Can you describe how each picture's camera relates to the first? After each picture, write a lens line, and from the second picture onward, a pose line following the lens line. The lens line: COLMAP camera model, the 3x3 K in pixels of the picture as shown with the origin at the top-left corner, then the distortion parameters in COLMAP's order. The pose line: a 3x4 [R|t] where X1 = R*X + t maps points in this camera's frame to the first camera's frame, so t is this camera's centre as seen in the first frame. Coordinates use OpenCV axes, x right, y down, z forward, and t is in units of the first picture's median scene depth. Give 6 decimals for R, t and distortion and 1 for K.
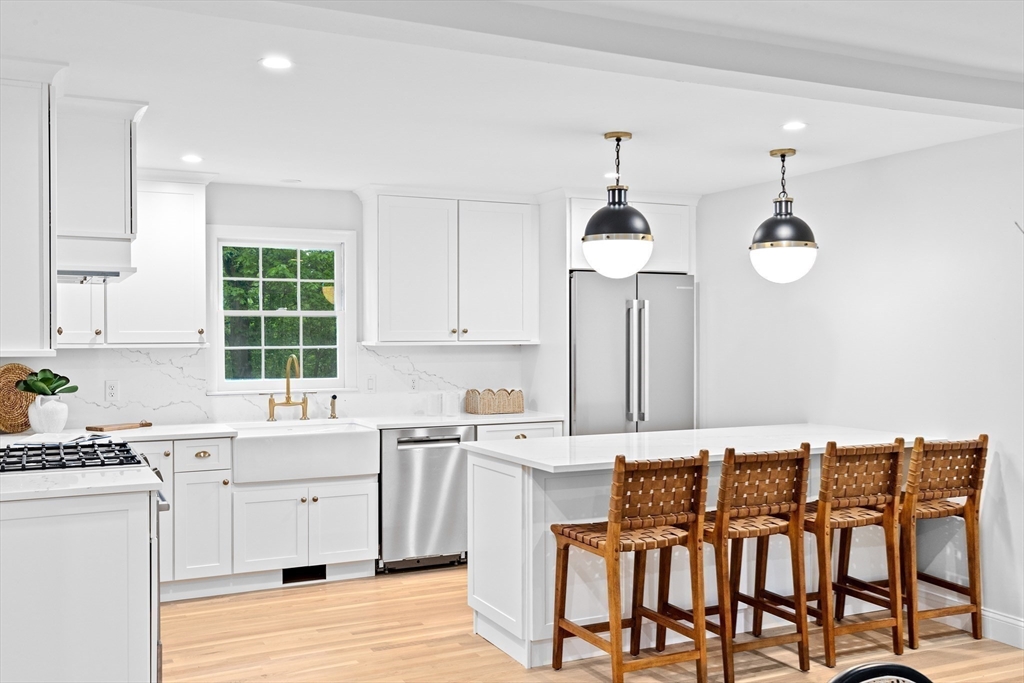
lens RADIAL K [[982.5, 0, 512.3], [0, 982.5, 341.3], [0, 0, 1]] dist [0.015324, 0.000000]
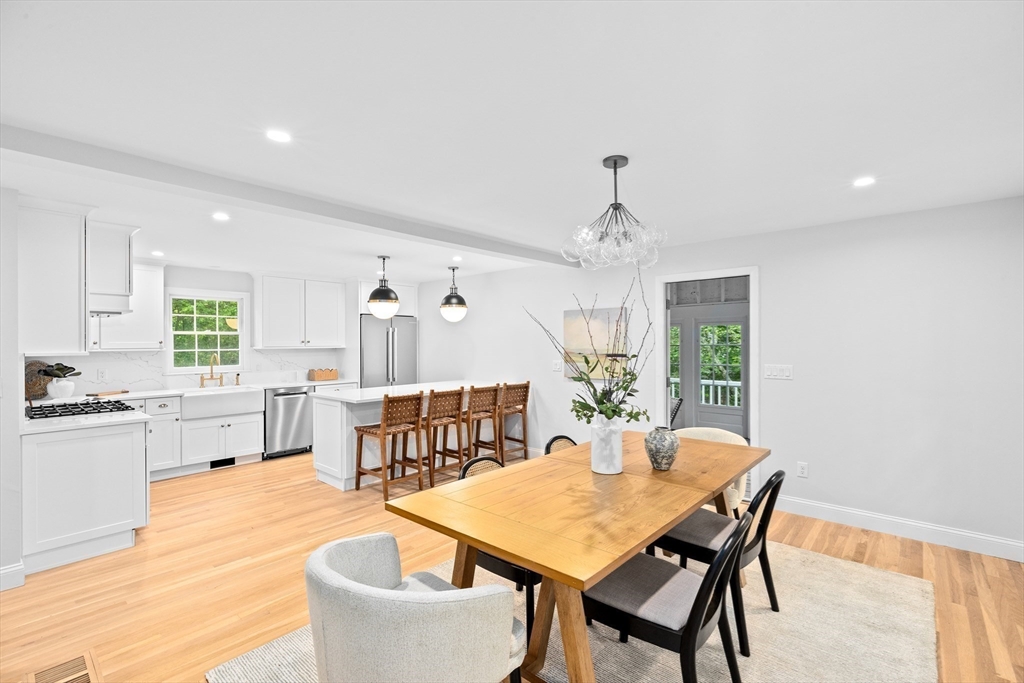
lens RADIAL K [[459.2, 0, 511.3], [0, 459.2, 341.4], [0, 0, 1]] dist [-0.007727, 0.004355]
pose [[0.925792, -0.001517, 0.378031, -0.020199], [0.005369, 0.999944, -0.009135, 0.000247], [-0.377996, 0.010487, 0.925748, -0.096338]]
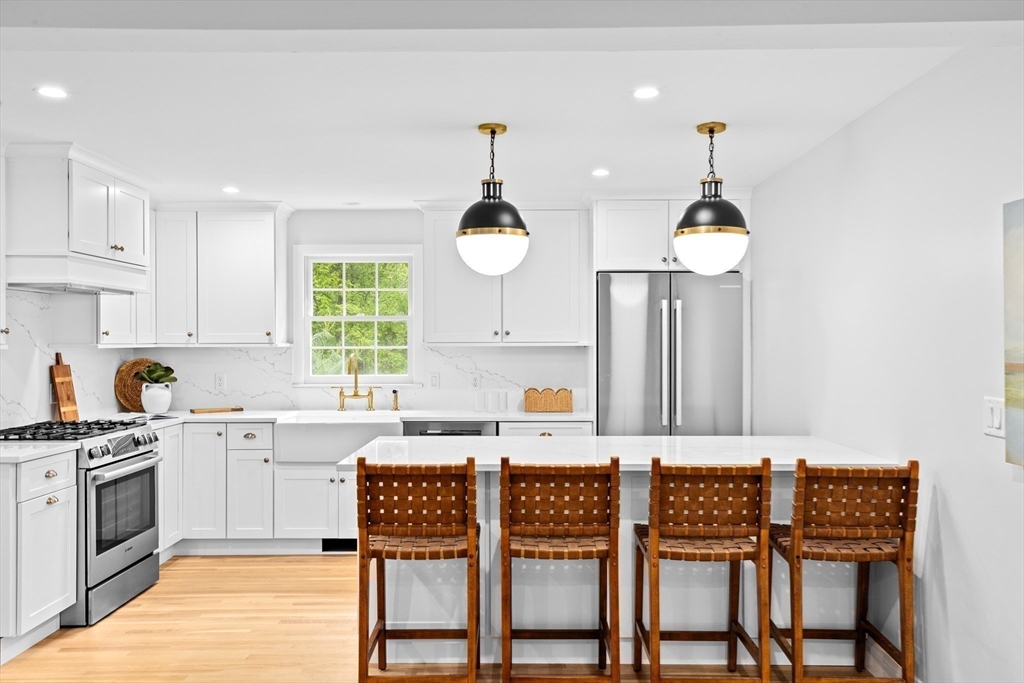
lens RADIAL K [[815.6, 0, 516.9], [0, 815.6, 343.3], [0, 0, 1]] dist [0.010758, -0.000642]
pose [[0.897809, 0.000870, -0.440384, 0.416045], [-0.003450, 0.999981, -0.005059, 0.006210], [0.440372, 0.006061, 0.897795, 0.250068]]
